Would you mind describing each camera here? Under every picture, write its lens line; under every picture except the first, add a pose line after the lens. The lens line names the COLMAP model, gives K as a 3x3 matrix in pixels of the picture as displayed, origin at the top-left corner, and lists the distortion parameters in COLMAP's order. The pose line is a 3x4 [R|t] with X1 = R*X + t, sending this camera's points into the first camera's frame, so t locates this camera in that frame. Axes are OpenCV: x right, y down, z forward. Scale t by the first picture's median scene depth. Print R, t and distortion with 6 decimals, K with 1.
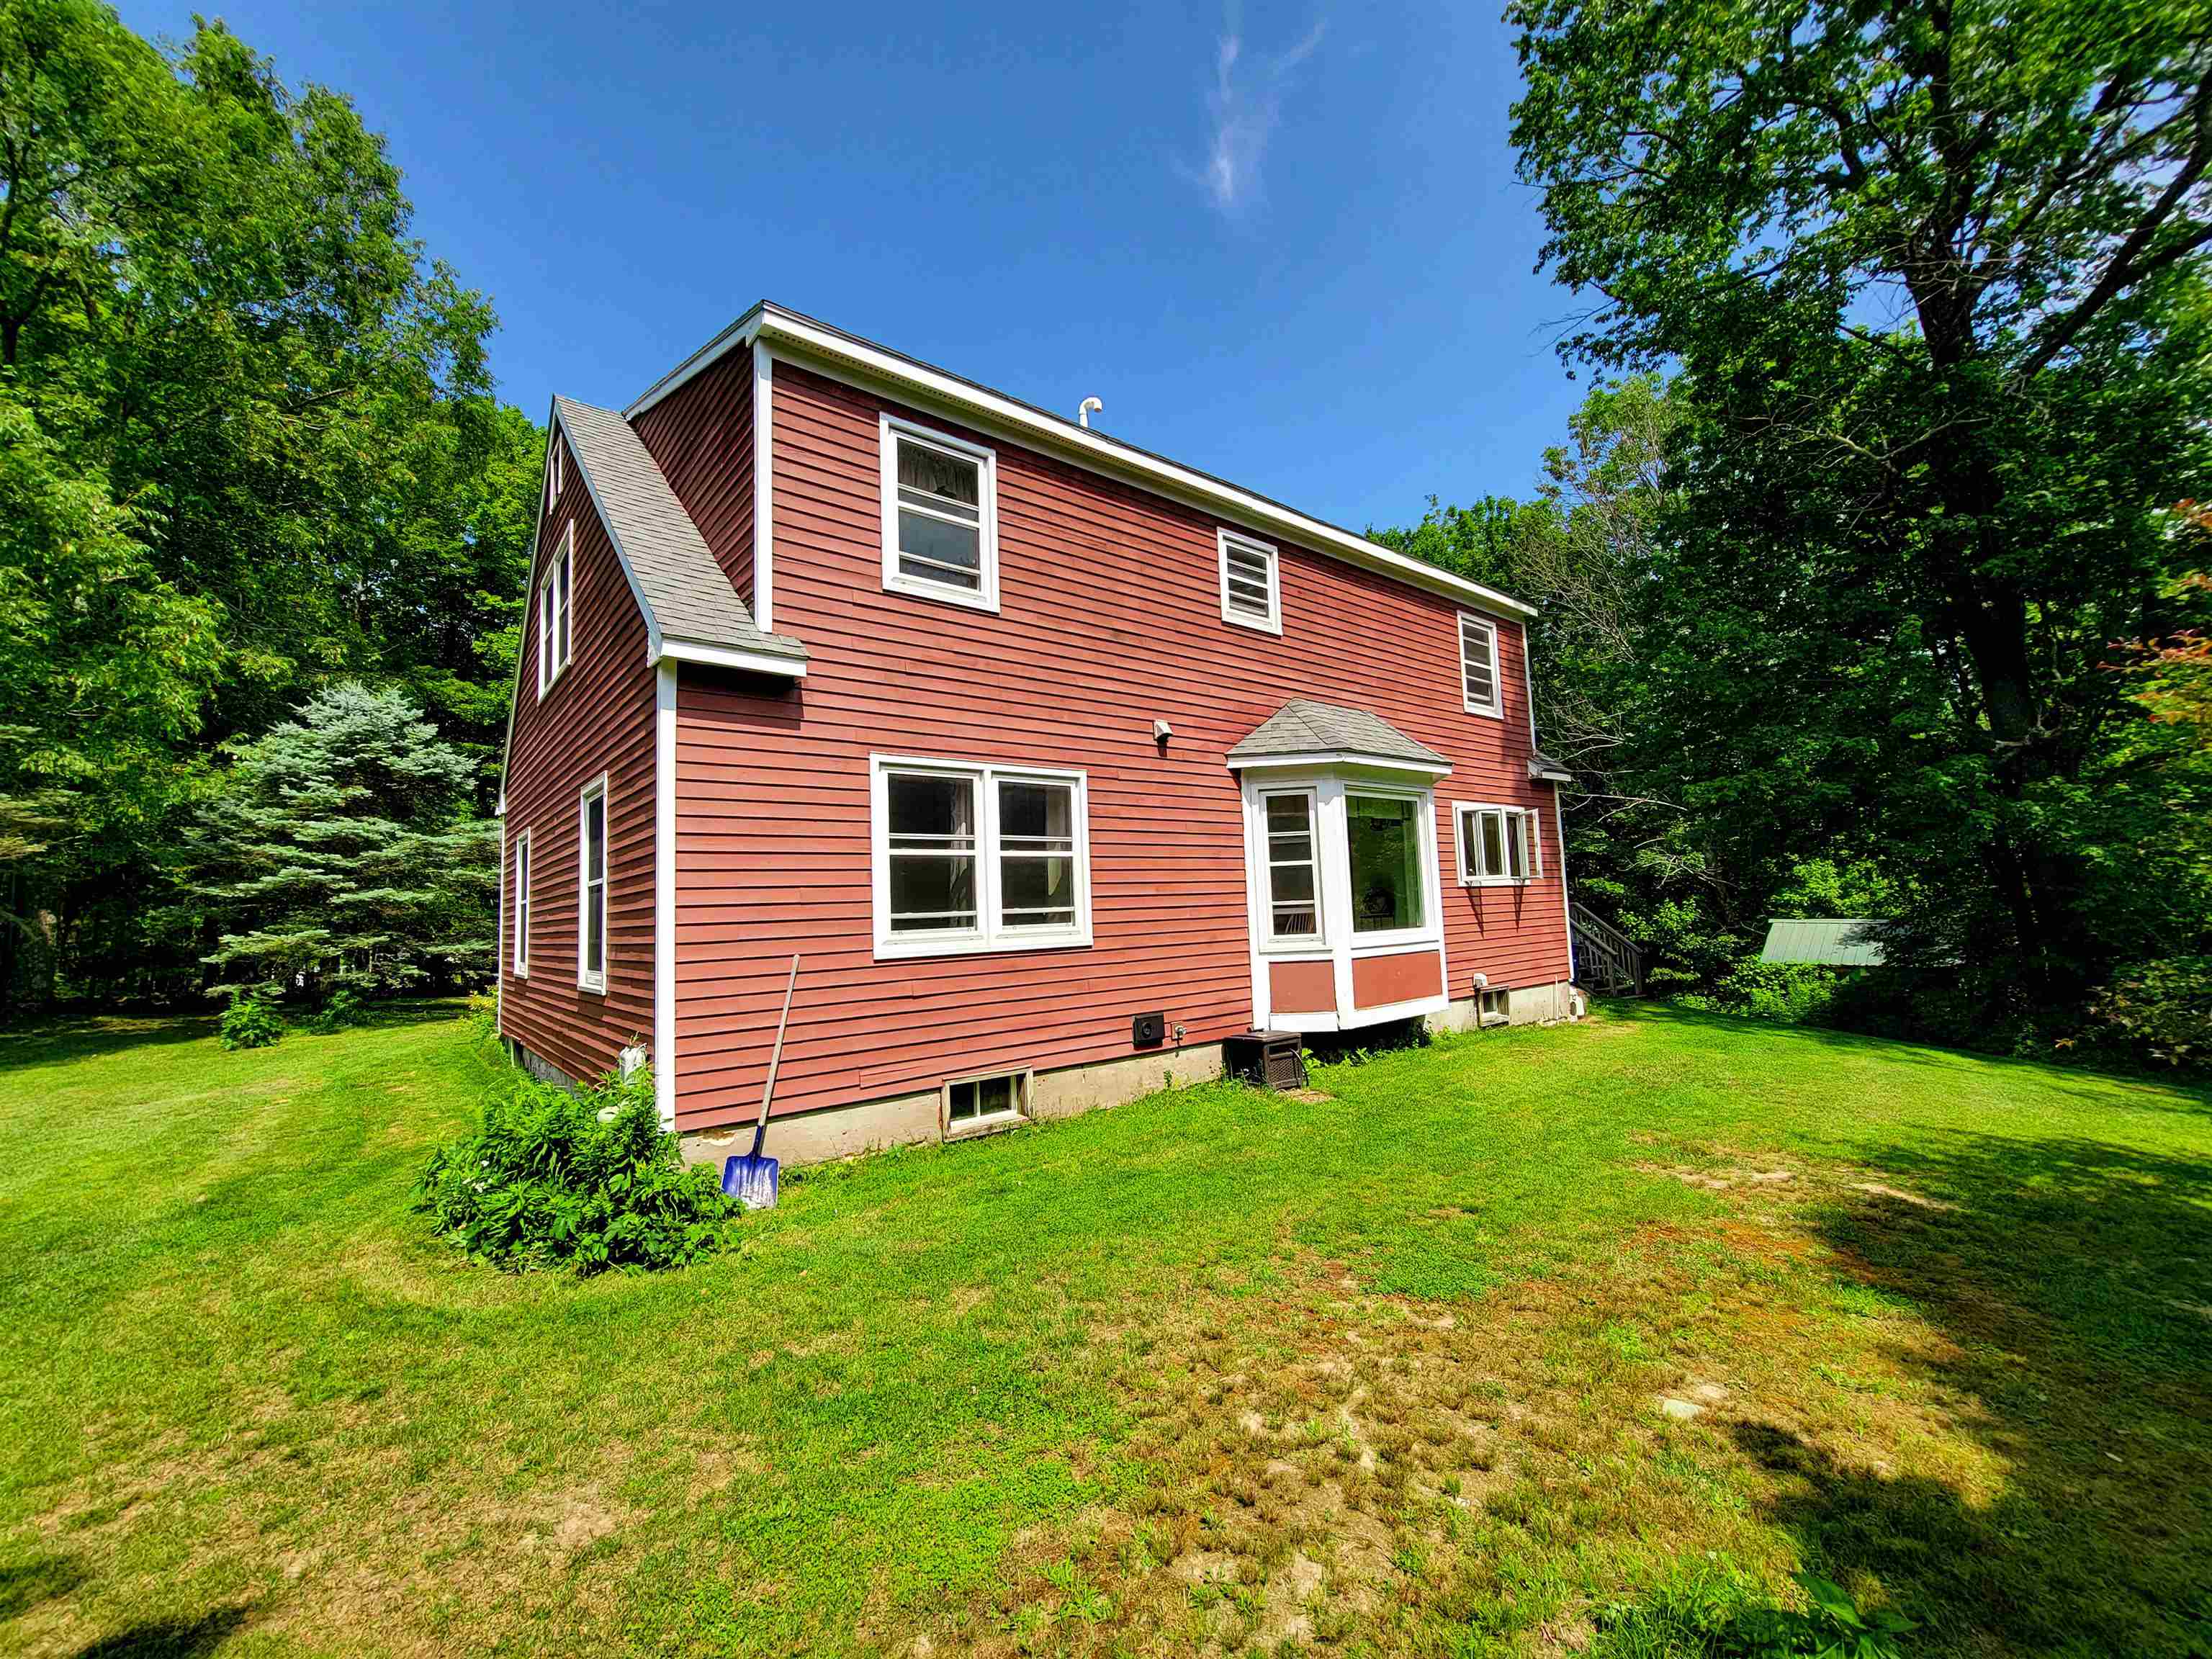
lens RADIAL K [[903.8, 0, 1117.5], [0, 903.8, 840.0], [0, 0, 1]] dist [-0.007046, 0.000759]
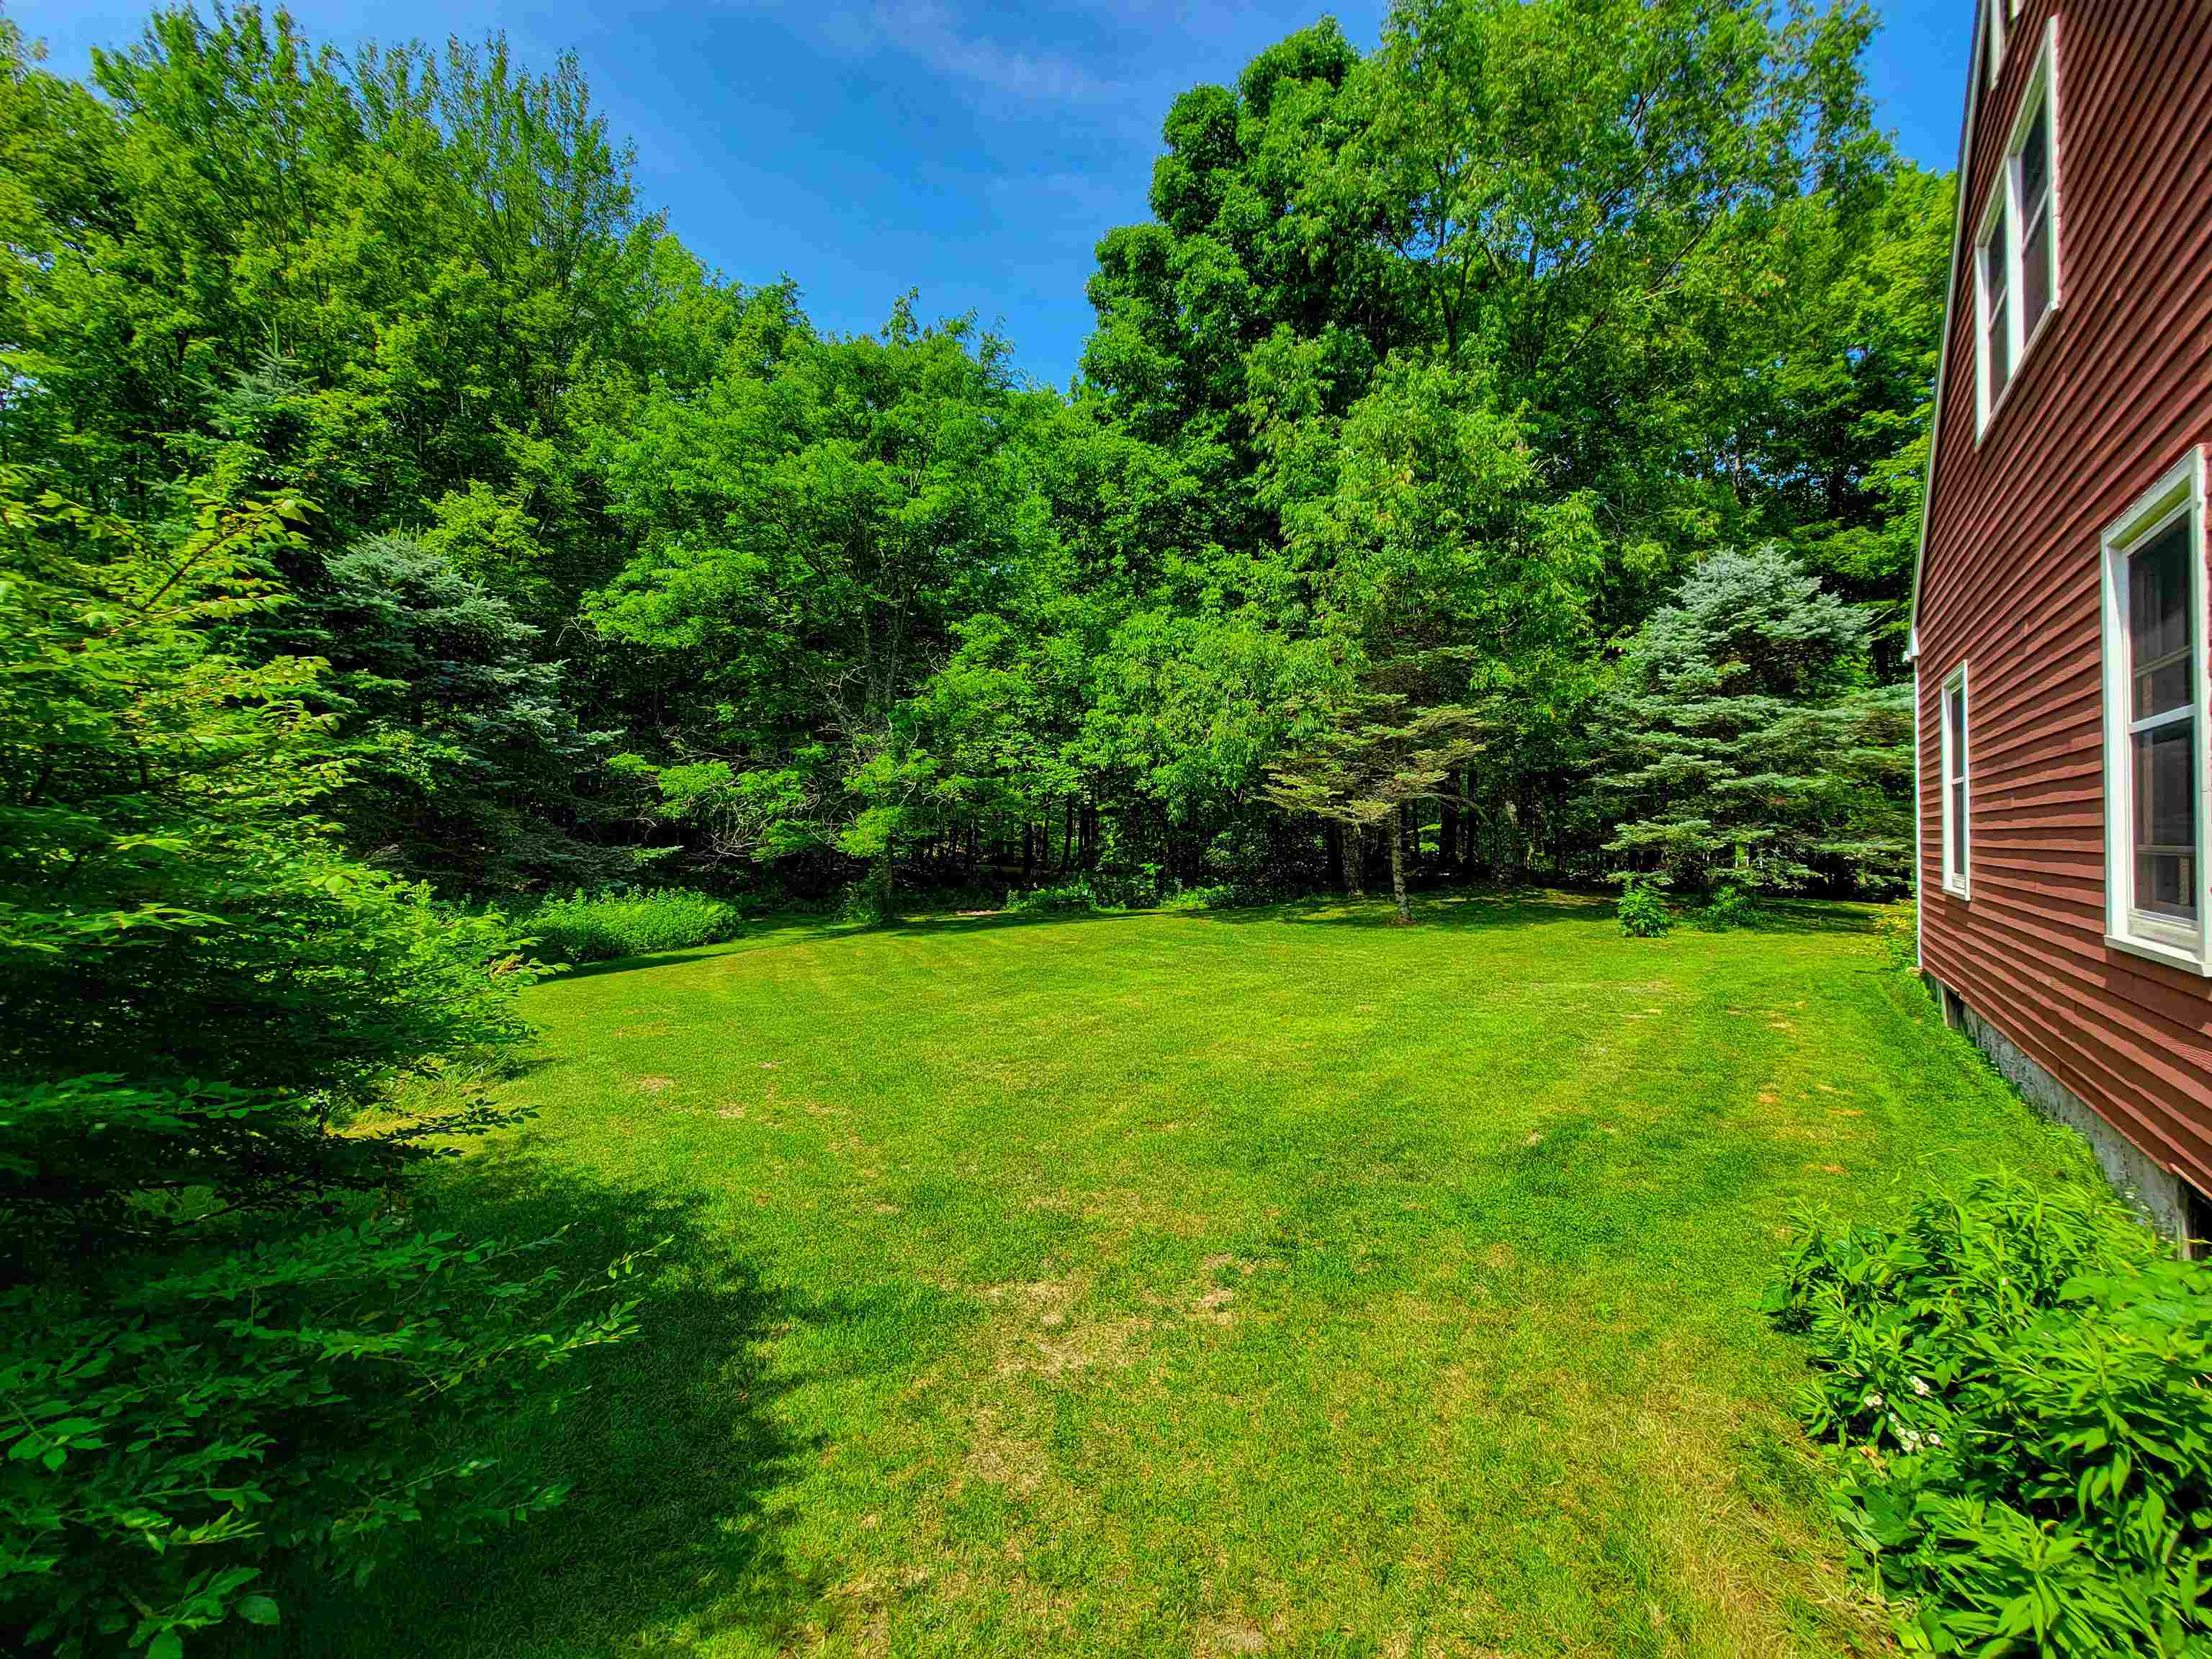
lens RADIAL K [[903.8, 0, 1112.2], [0, 903.8, 826.9], [0, 0, 1]] dist [-0.007046, 0.000759]
pose [[0.244414, 0.024666, -0.969357, -0.137601], [0.074972, 0.996203, 0.044252, 0.020886], [0.966768, -0.083490, 0.241636, 0.193296]]
